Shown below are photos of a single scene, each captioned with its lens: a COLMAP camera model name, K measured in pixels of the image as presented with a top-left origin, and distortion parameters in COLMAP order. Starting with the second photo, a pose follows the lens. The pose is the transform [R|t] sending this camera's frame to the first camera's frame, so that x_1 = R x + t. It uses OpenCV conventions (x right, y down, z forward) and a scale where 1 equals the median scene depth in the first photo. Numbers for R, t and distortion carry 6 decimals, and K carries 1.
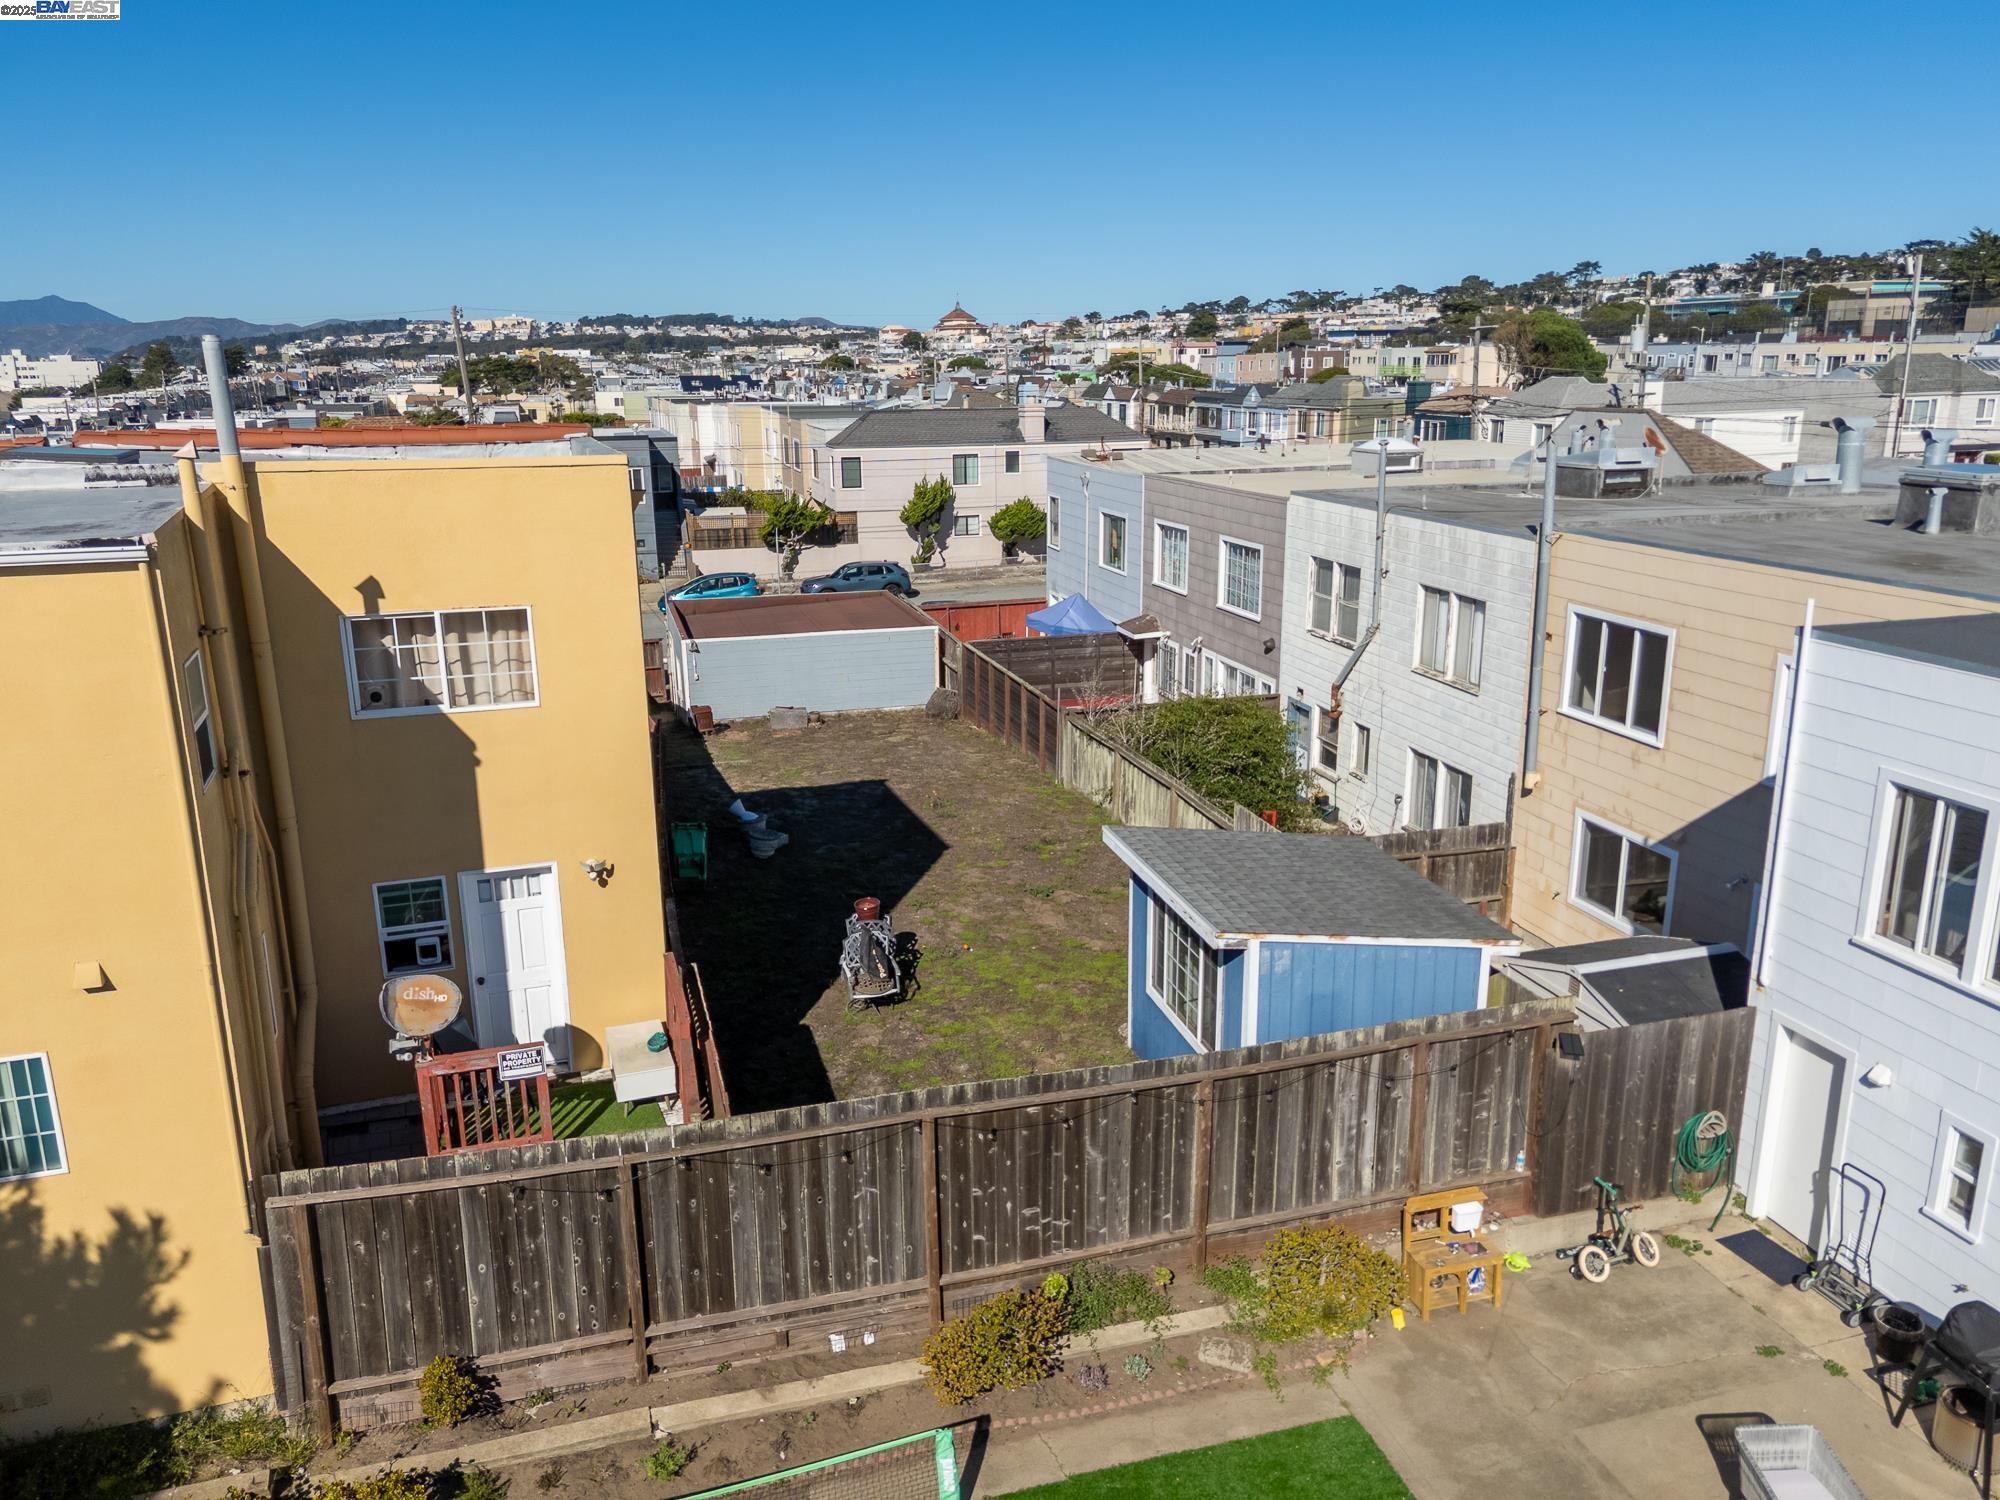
lens RADIAL K [[1472.2, 0, 1009.7], [0, 1472.2, 758.7], [0, 0, 1]] dist [0.068385, -0.060841]
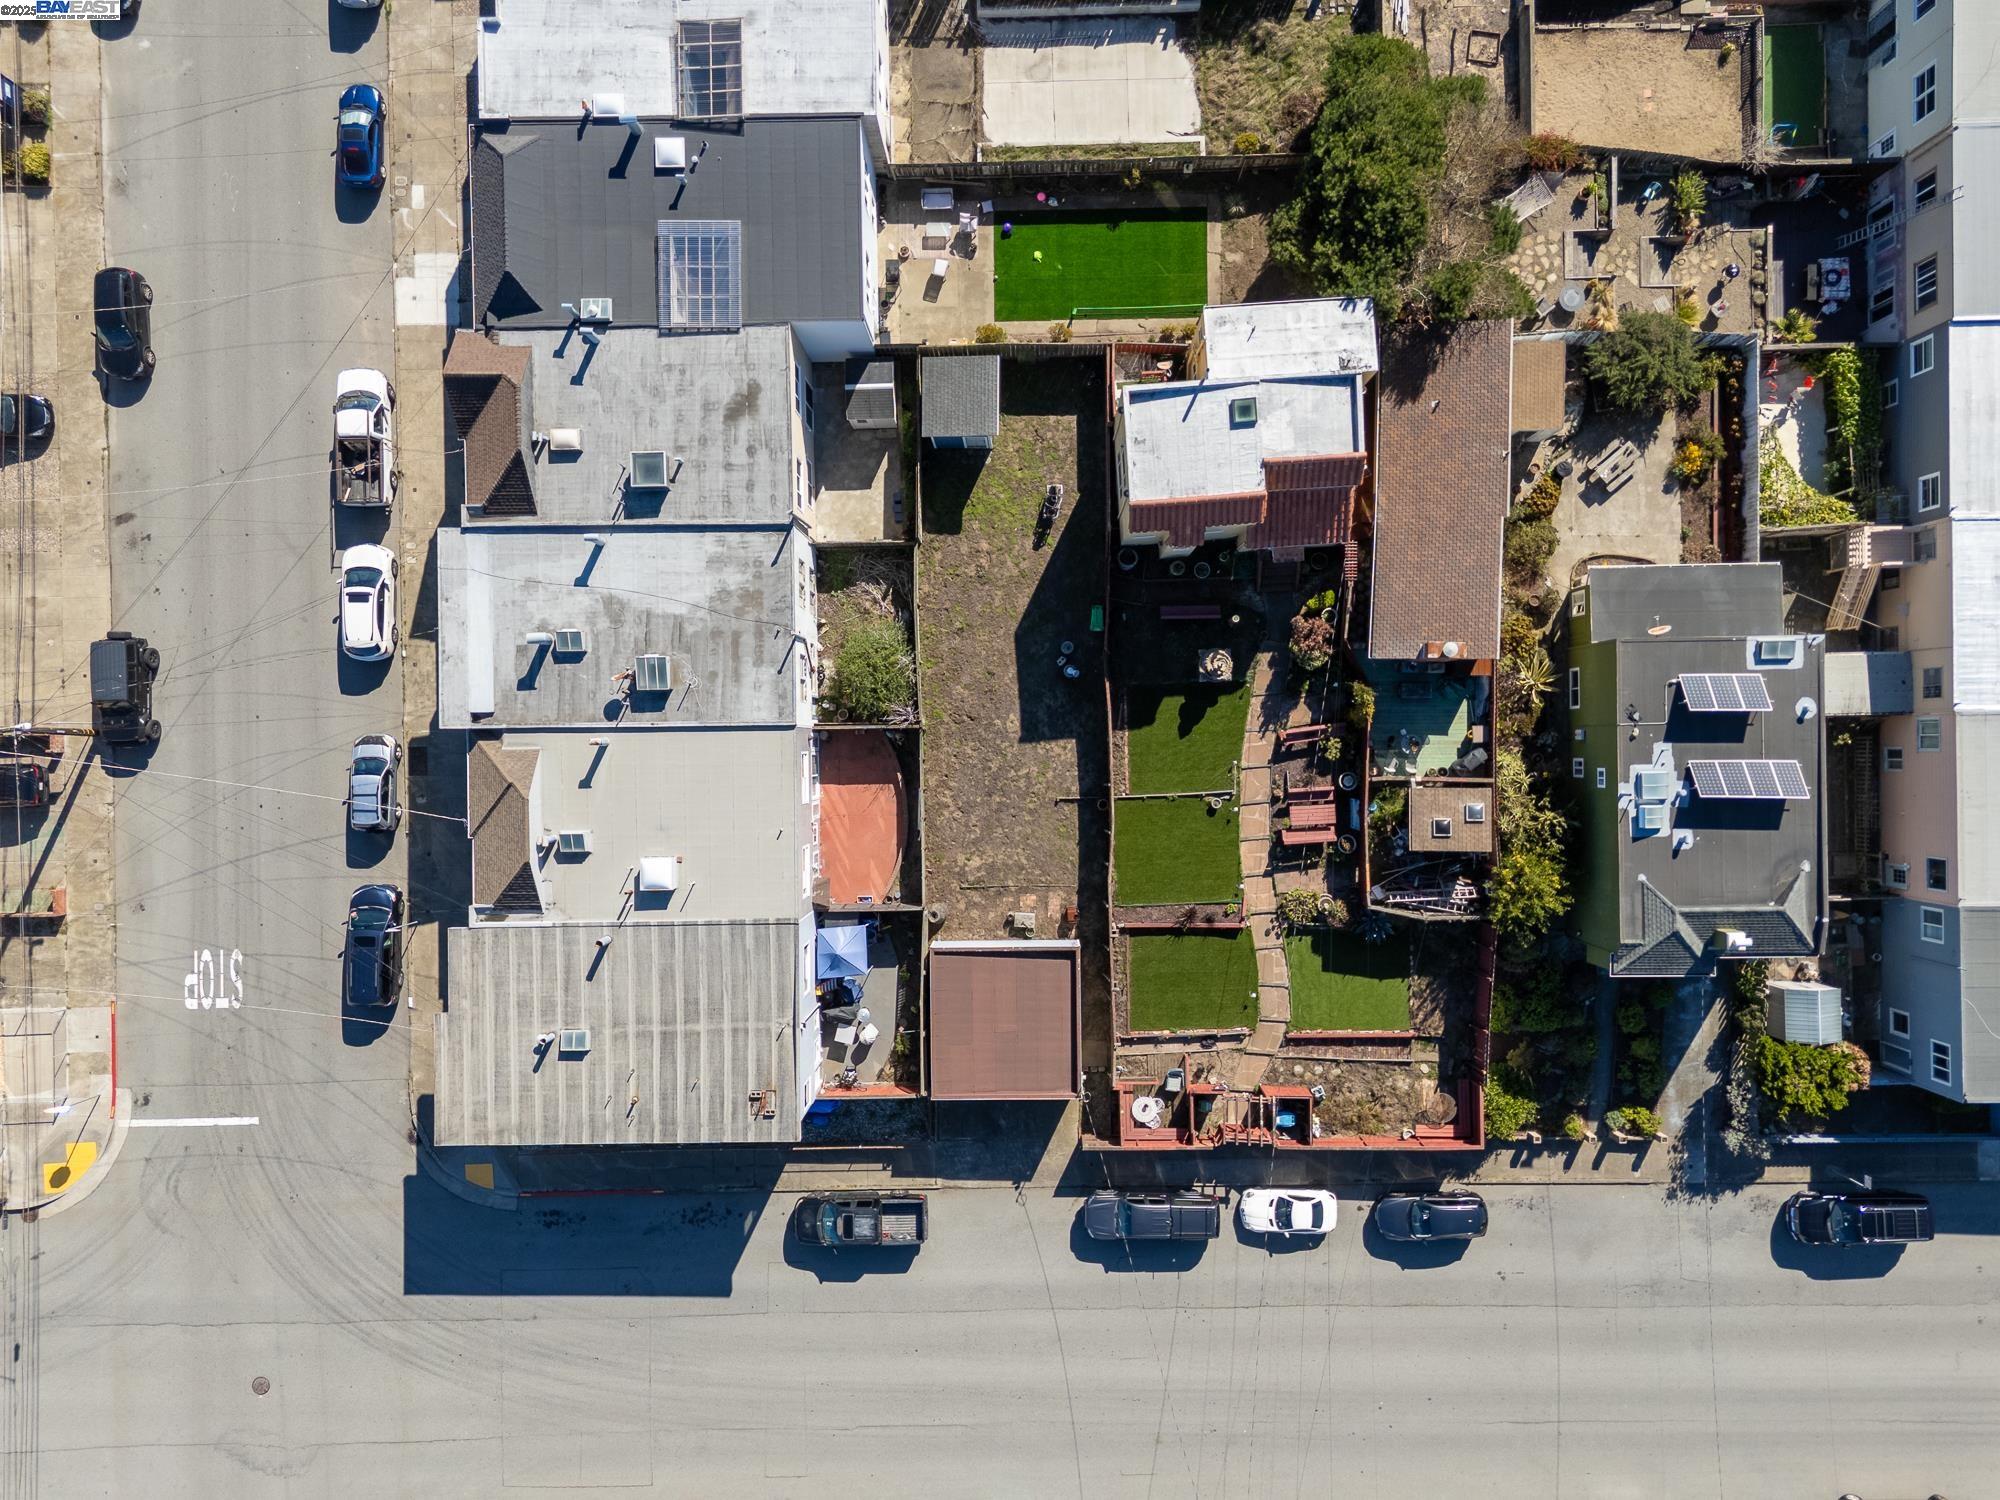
lens RADIAL K [[1472.2, 0, 1006.1], [0, 1472.2, 750.7], [0, 0, 1]] dist [0.068385, -0.060841]
pose [[-0.962408, -0.270178, 0.027825, -0.163445], [0.098970, -0.253440, 0.962275, -2.251323], [-0.252934, 0.928855, 0.270652, 0.445179]]
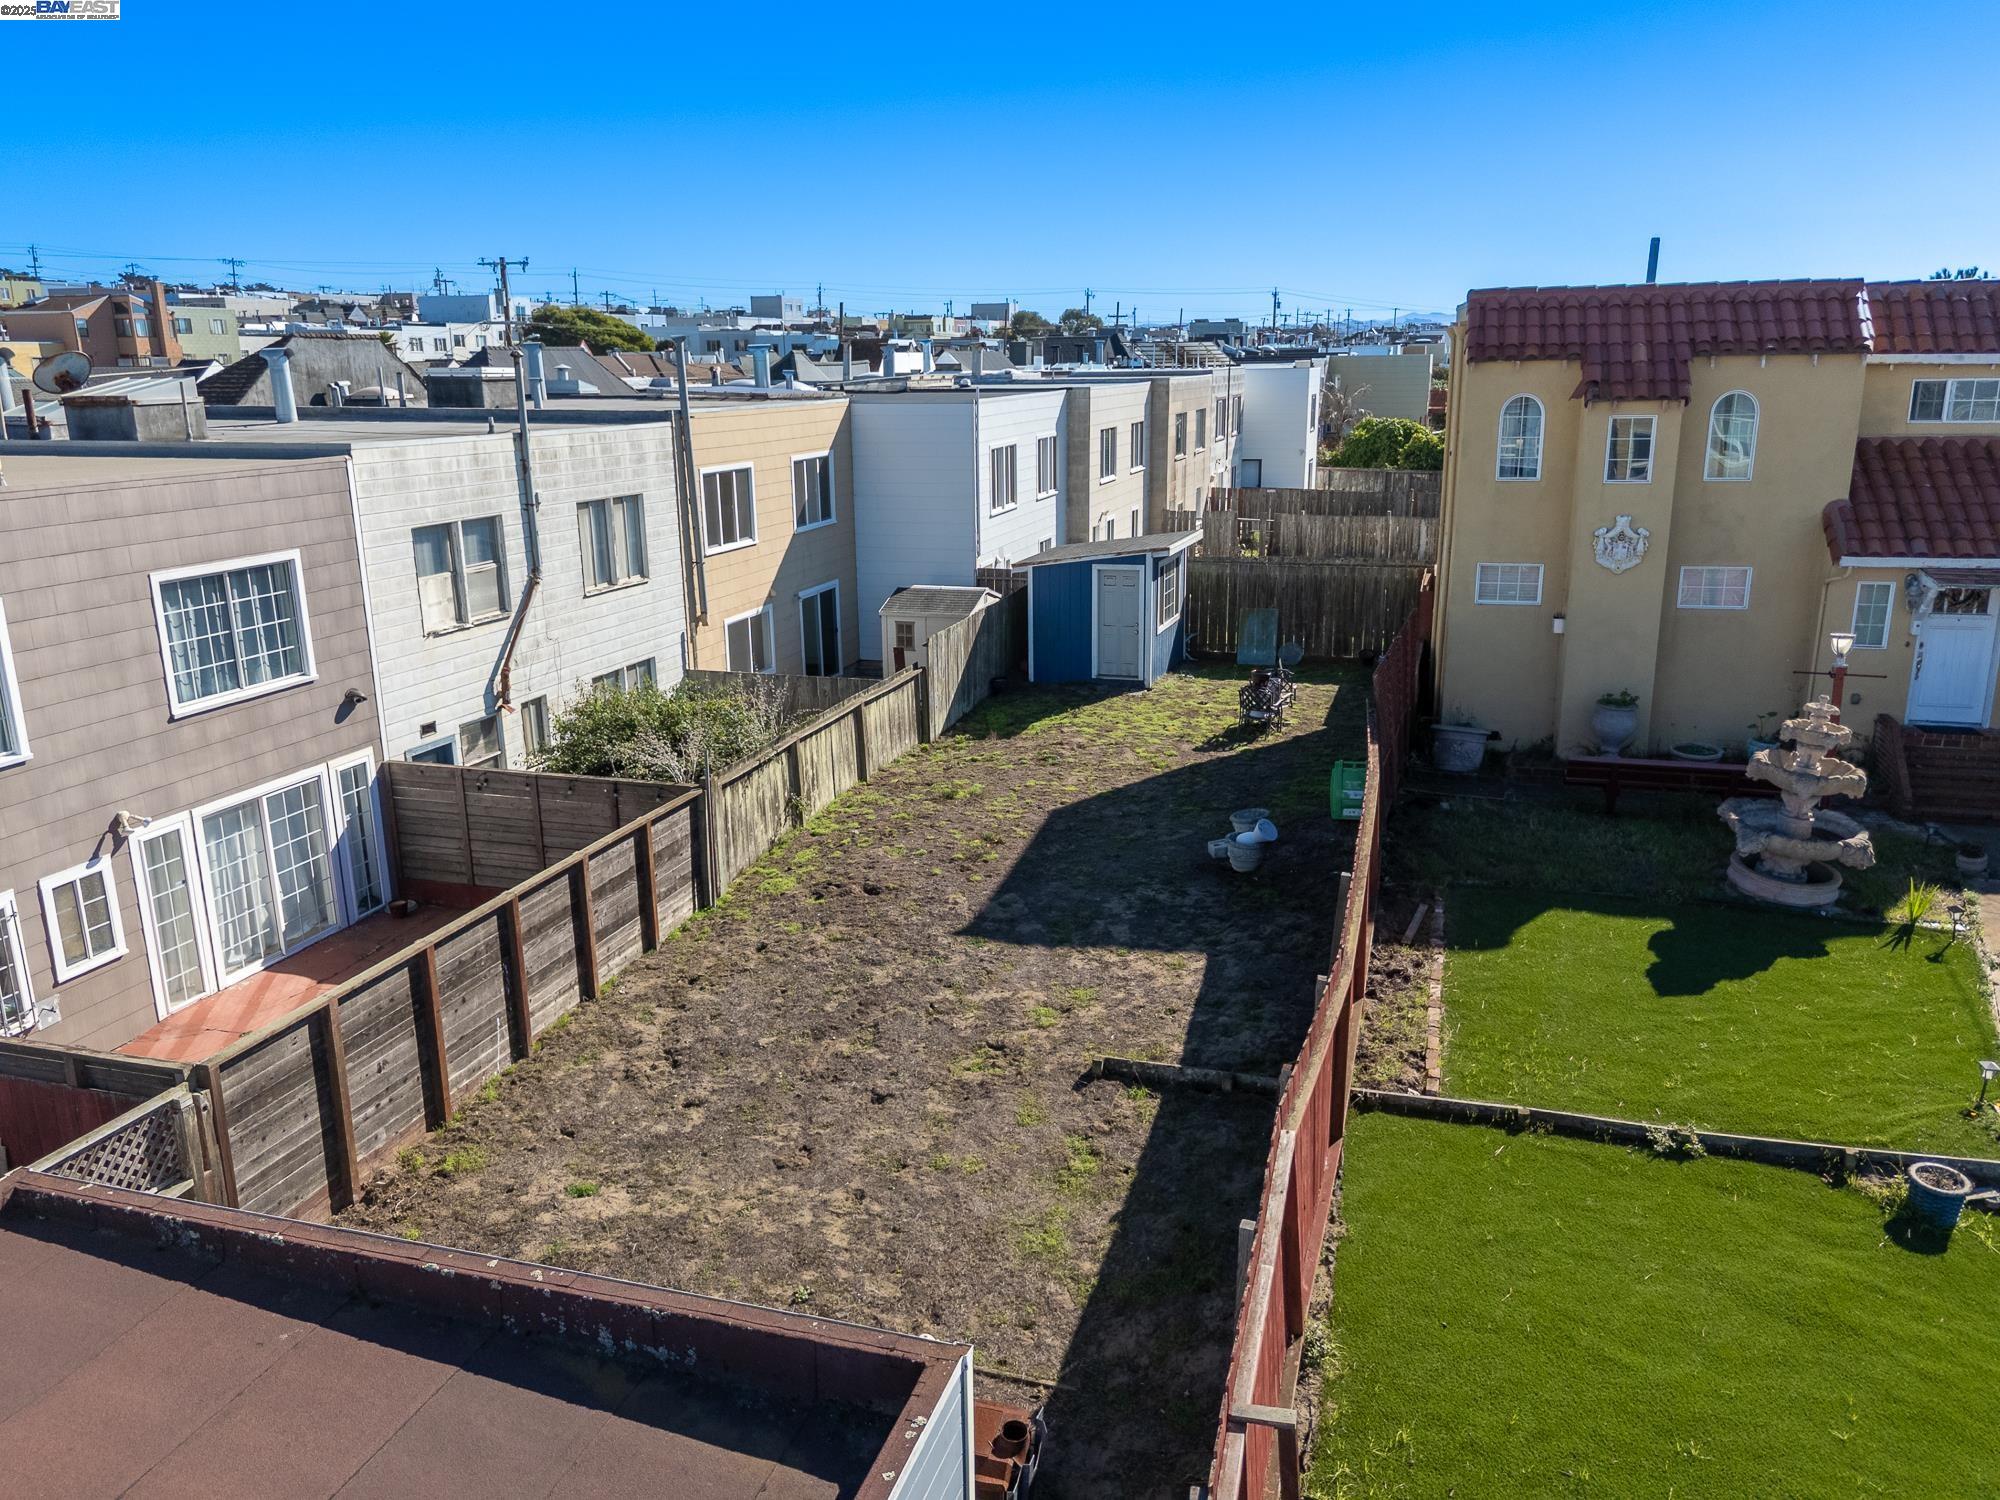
lens RADIAL K [[1472.2, 0, 1005.3], [0, 1472.2, 752.0], [0, 0, 1]] dist [0.068385, -0.060841]
pose [[-0.832132, -0.124346, 0.540458, -0.438325], [0.163254, 0.876434, 0.453004, -0.331902], [-0.530005, 0.465190, -0.709008, 1.466120]]
